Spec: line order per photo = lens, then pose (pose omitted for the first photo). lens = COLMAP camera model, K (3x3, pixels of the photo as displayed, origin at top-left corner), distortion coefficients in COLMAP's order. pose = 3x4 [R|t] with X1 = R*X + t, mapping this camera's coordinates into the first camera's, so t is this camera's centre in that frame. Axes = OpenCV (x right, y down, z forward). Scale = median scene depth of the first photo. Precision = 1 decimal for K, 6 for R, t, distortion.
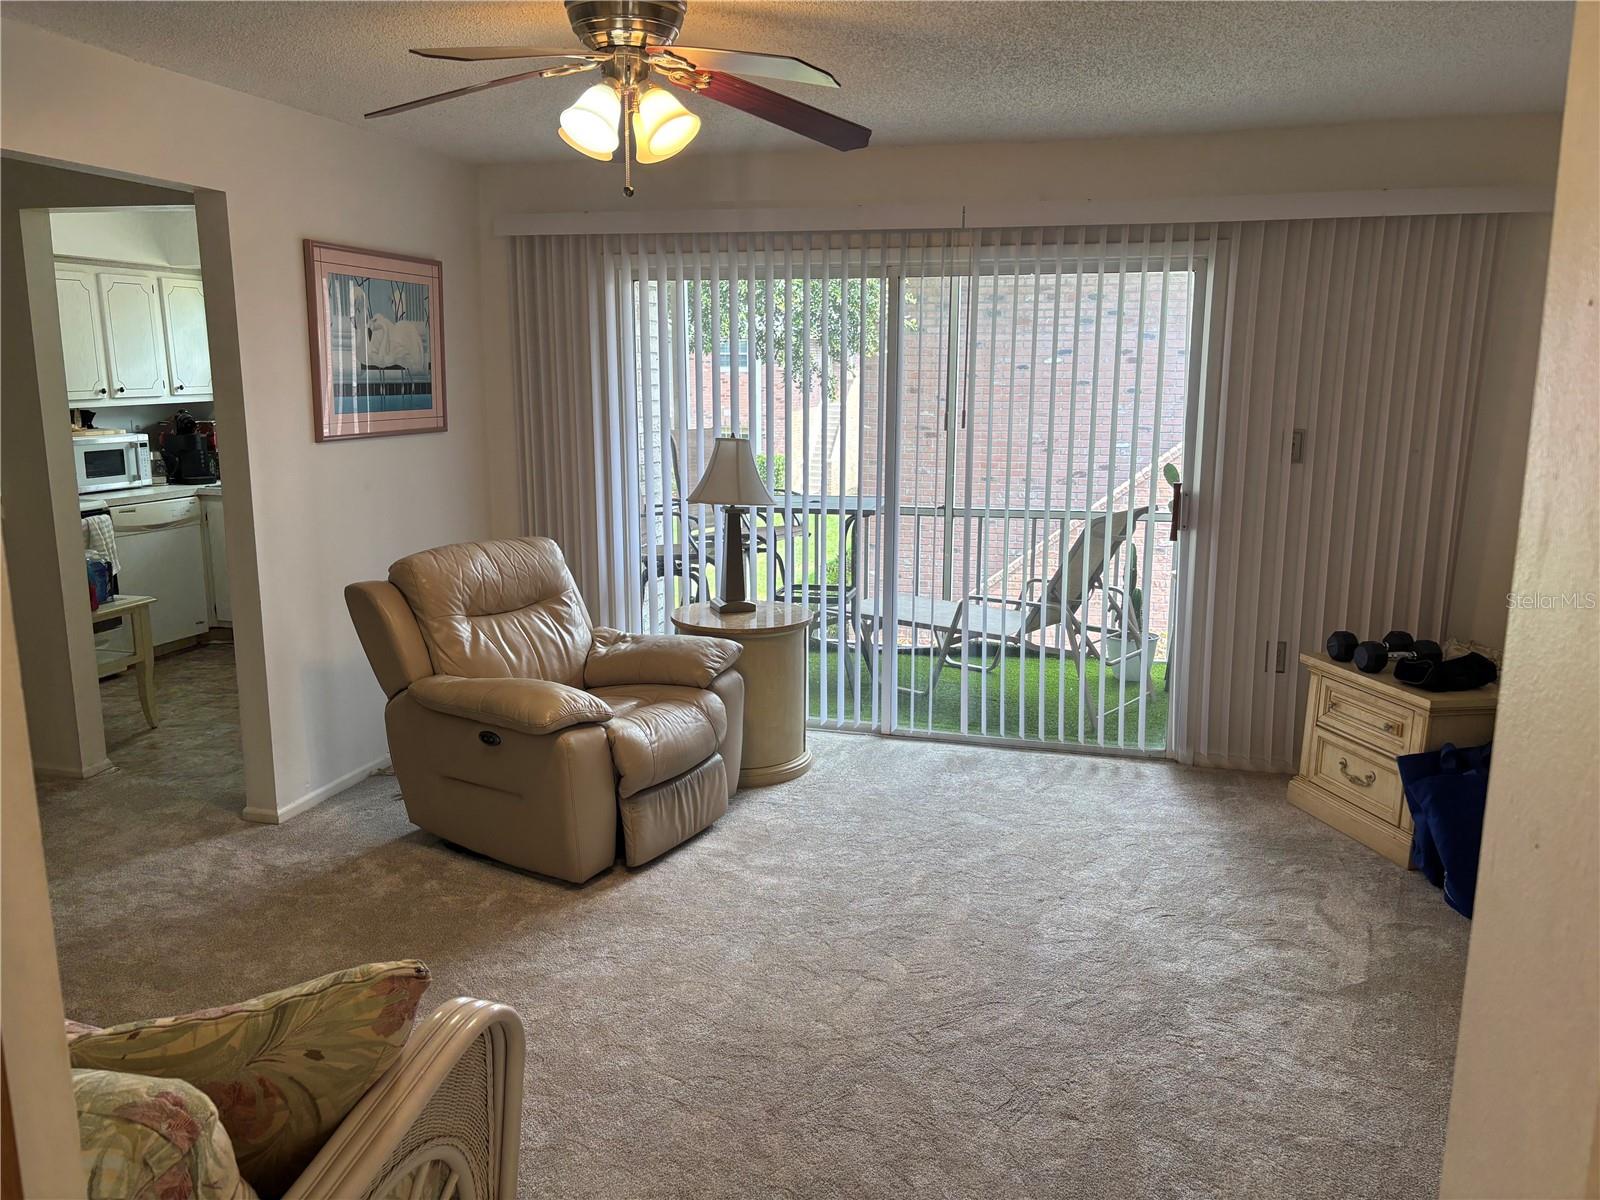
lens RADIAL K [[1207.4, 0, 800.0], [0, 1207.4, 600.0], [0, 0, 1]] dist [0.083243, -0.101025]
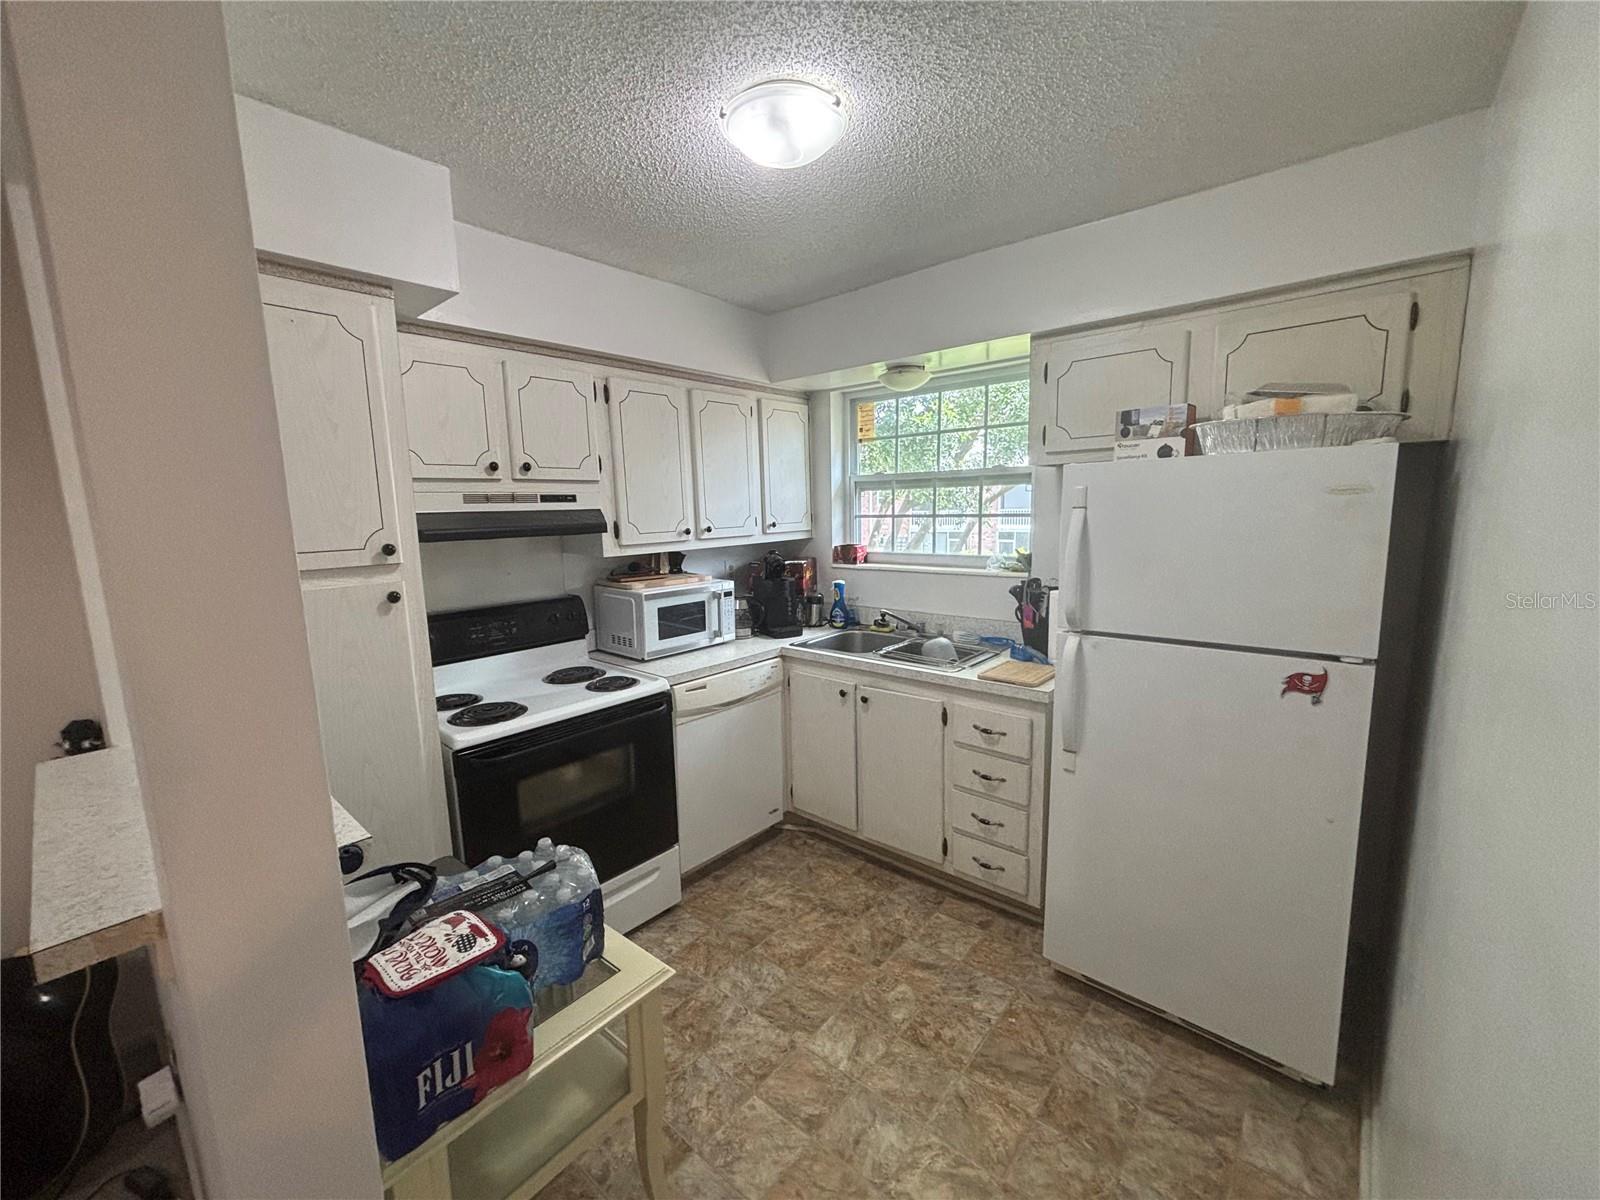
lens RADIAL K [[647.4, 0, 797.1], [0, 647.4, 600.8], [0, 0, 1]] dist [0.007000, -0.002359]
pose [[0.900563, 0.042298, -0.432664, -0.475418], [-0.060585, 0.997754, -0.028563, -0.177358], [0.430484, 0.051936, 0.901103, 0.982536]]
